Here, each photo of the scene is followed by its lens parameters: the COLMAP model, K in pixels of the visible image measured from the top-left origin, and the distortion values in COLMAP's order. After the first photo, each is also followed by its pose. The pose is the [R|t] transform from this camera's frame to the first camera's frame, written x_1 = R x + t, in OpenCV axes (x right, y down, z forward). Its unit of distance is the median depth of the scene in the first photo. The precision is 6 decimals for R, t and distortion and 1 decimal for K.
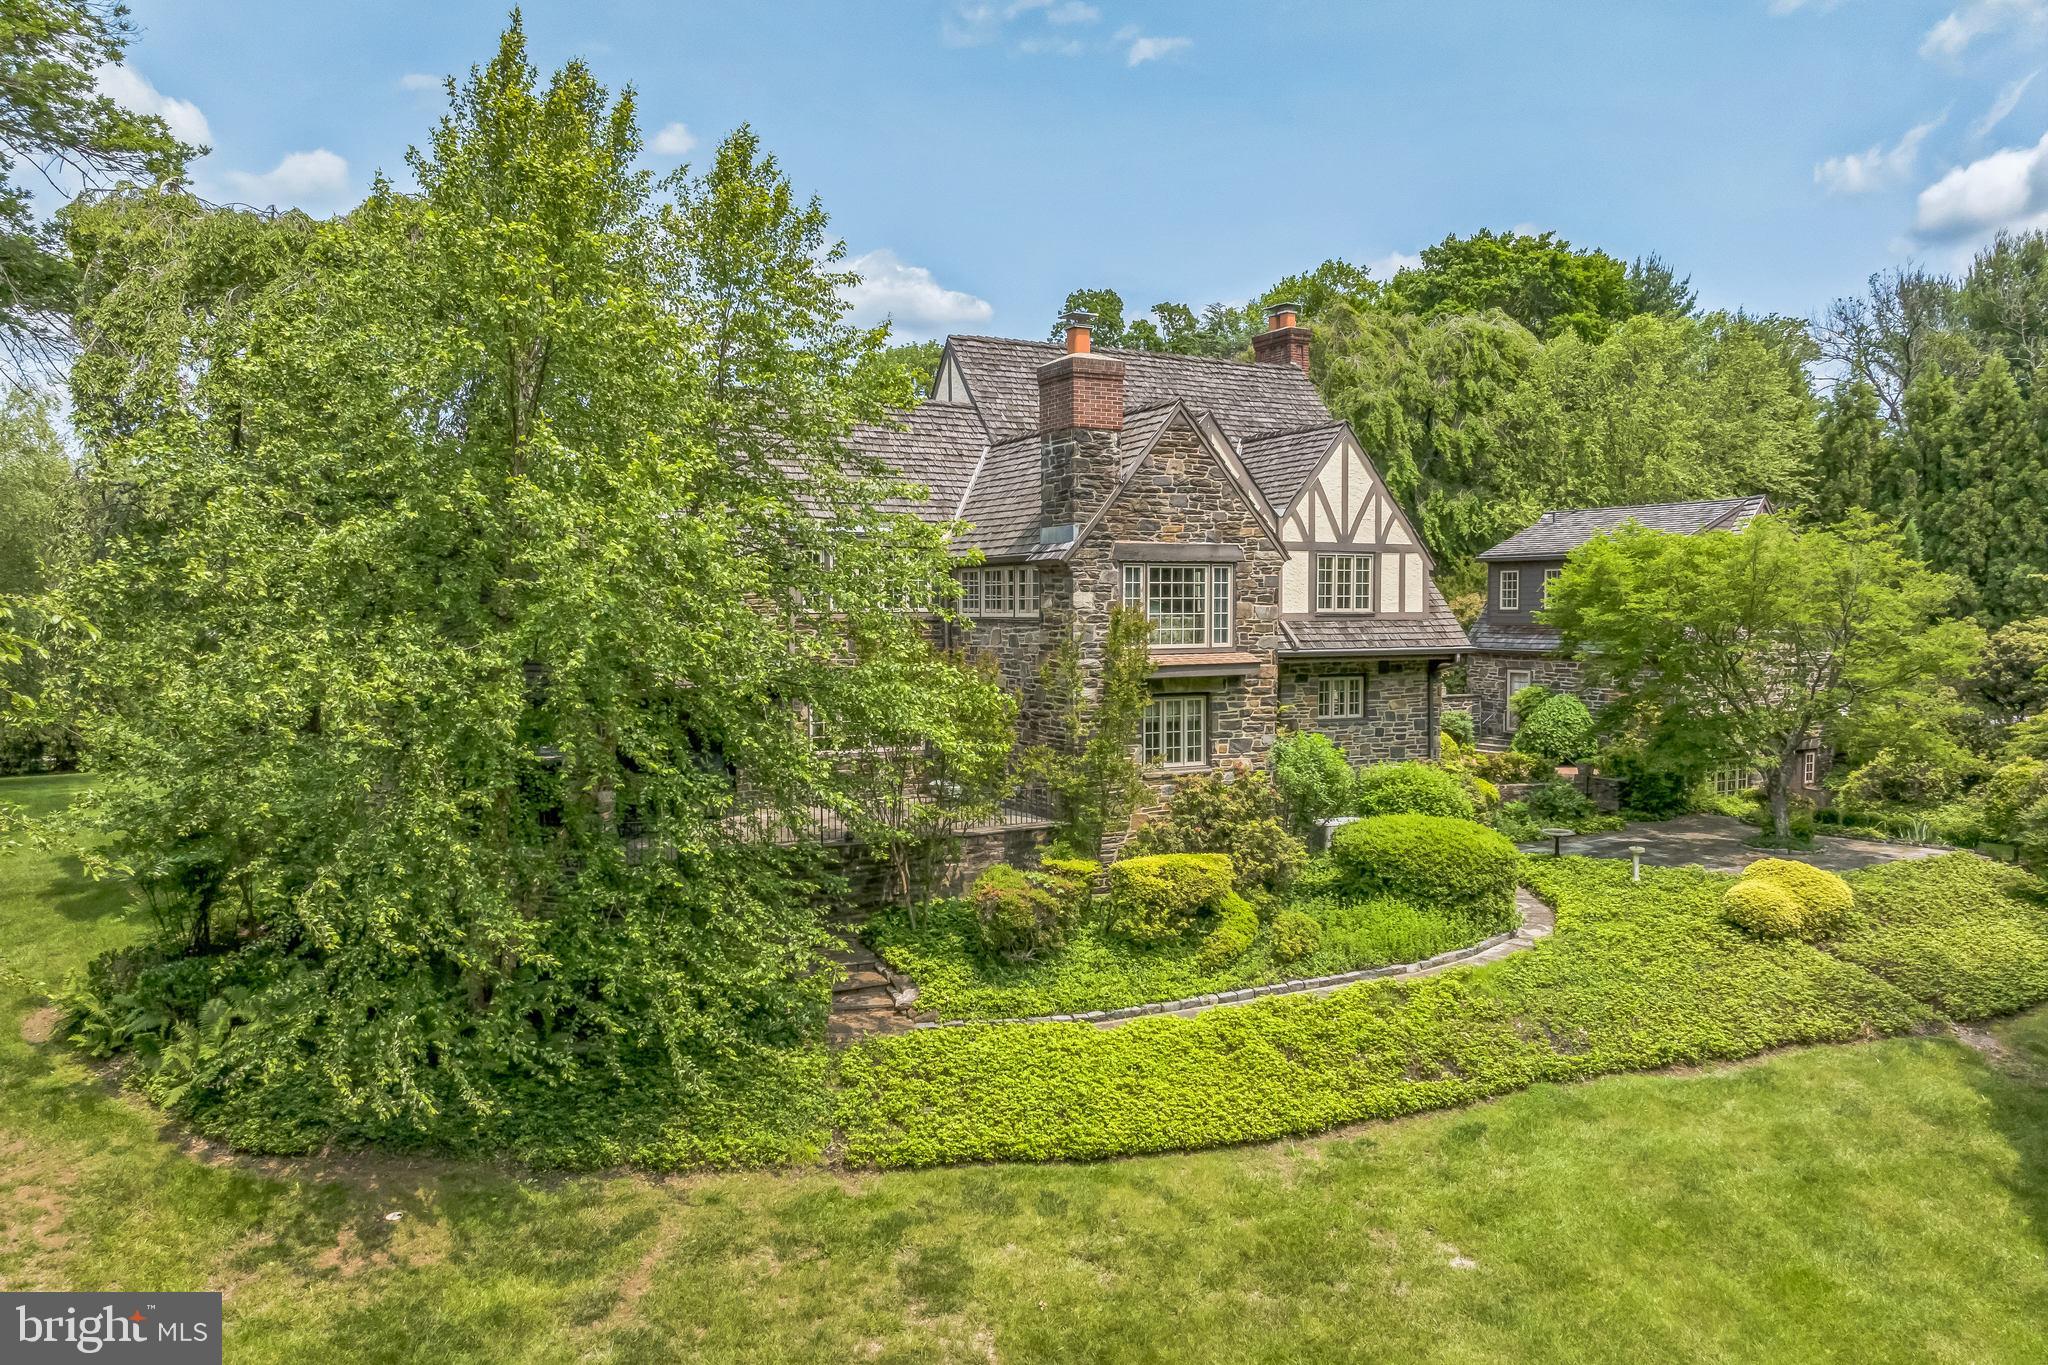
lens RADIAL K [[1440.9, 0, 1018.2], [0, 1440.9, 678.3], [0, 0, 1]] dist [-0.039444, 0.004471]
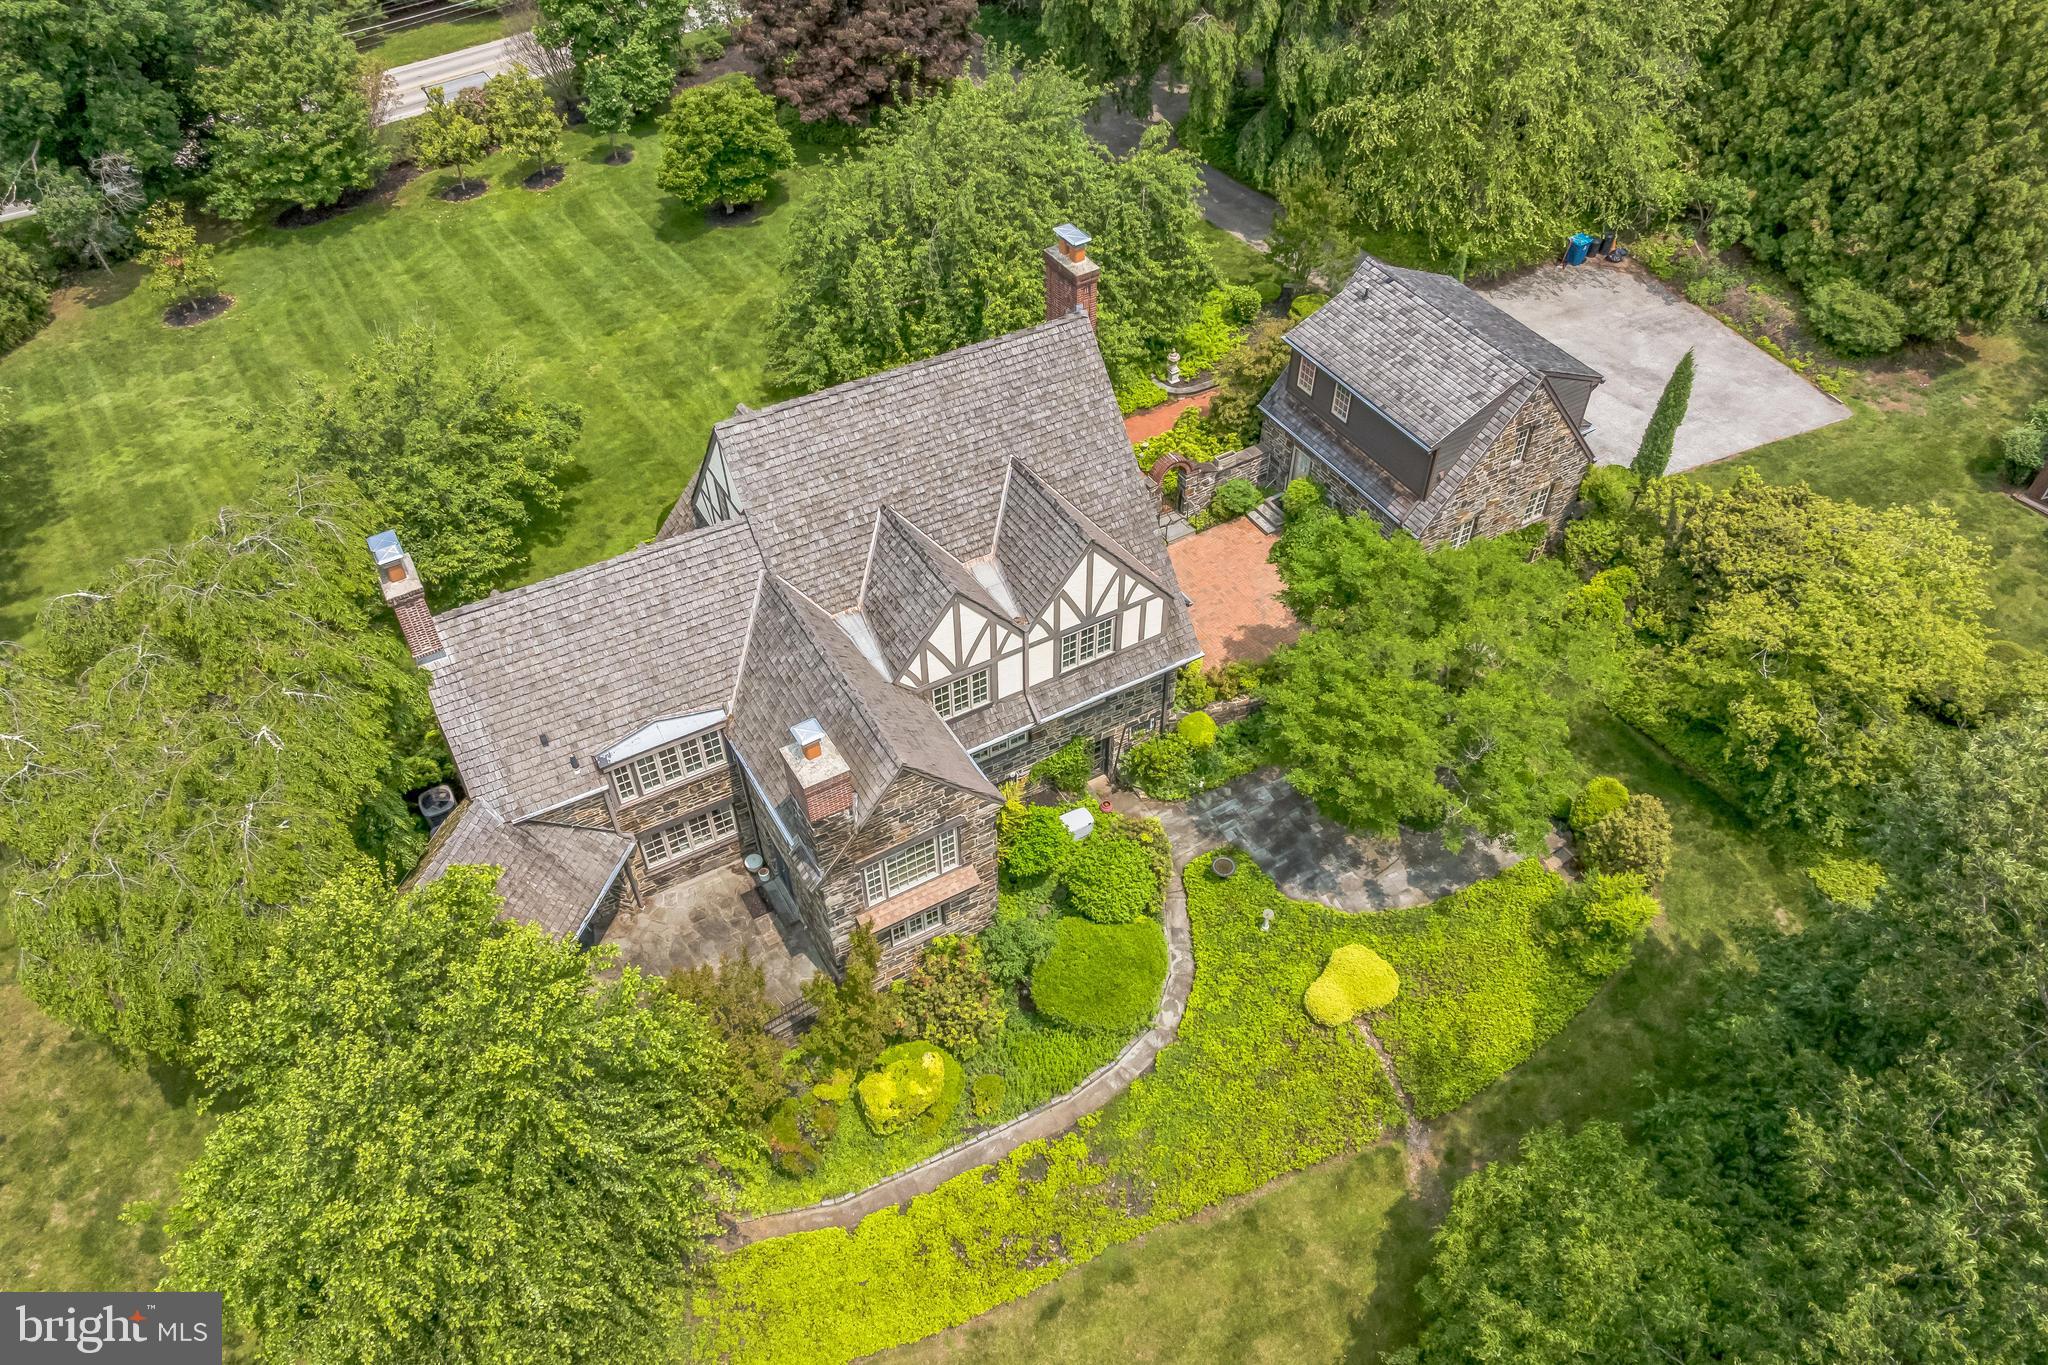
lens RADIAL K [[1440.9, 0, 1016.9], [0, 1440.9, 673.6], [0, 0, 1]] dist [-0.039444, 0.004471]
pose [[0.999463, -0.025897, 0.020057, 0.180834], [0.005128, 0.728474, 0.685054, -1.041064], [-0.032352, -0.684584, 0.728216, 0.176328]]
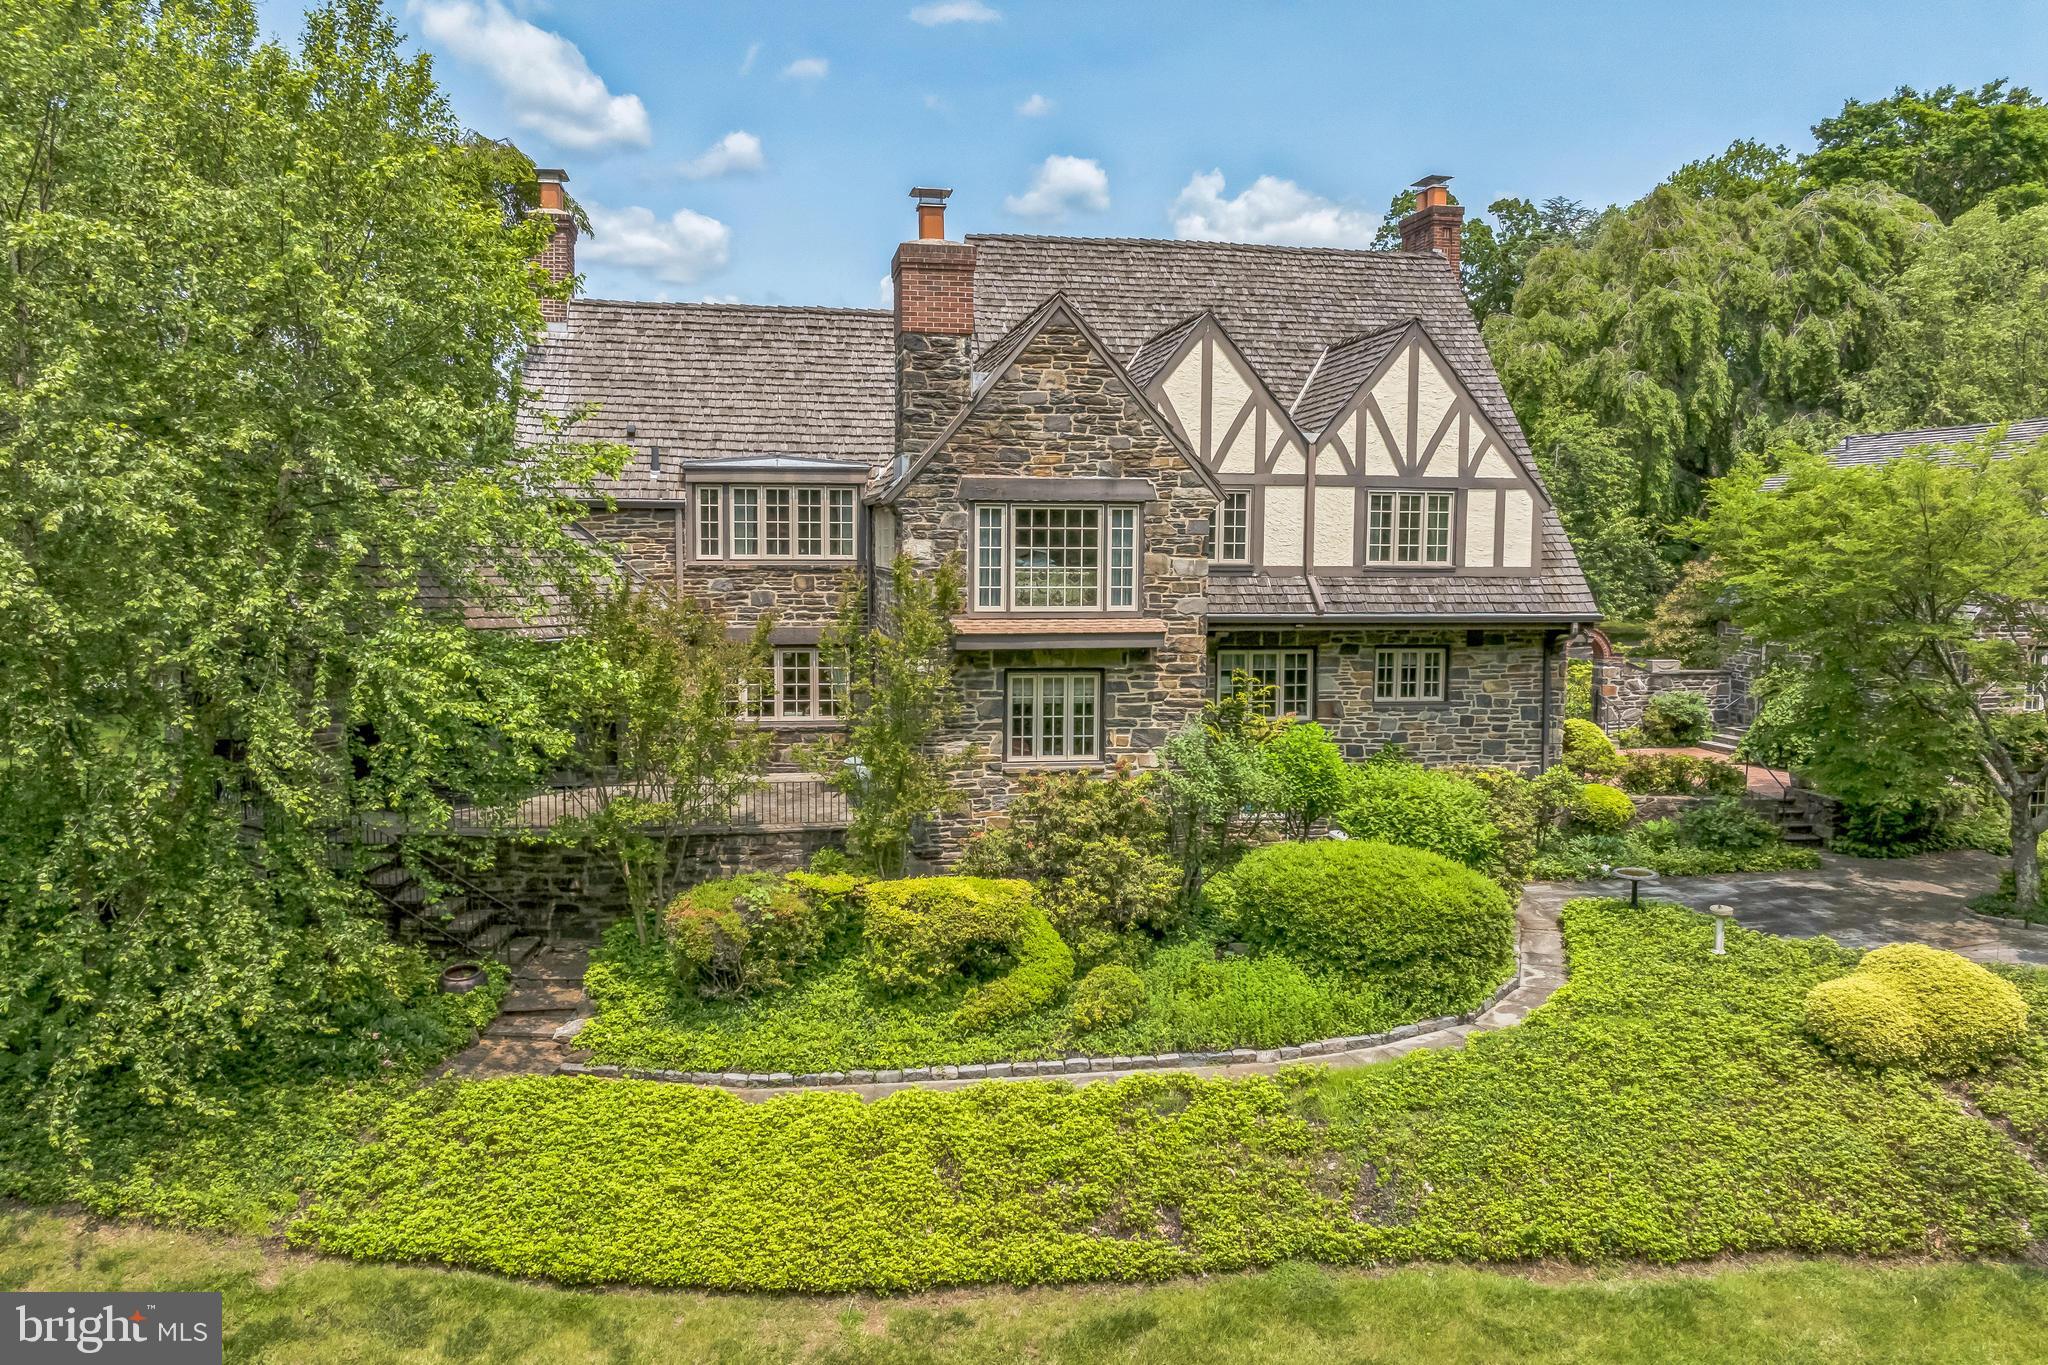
lens RADIAL K [[1440.9, 0, 1020.0], [0, 1440.9, 695.4], [0, 0, 1]] dist [-0.039444, 0.004471]
pose [[0.950617, 0.040416, -0.307723, 0.332550], [-0.023547, 0.998019, 0.058337, -0.020452], [0.309472, -0.048210, 0.949686, 0.239325]]
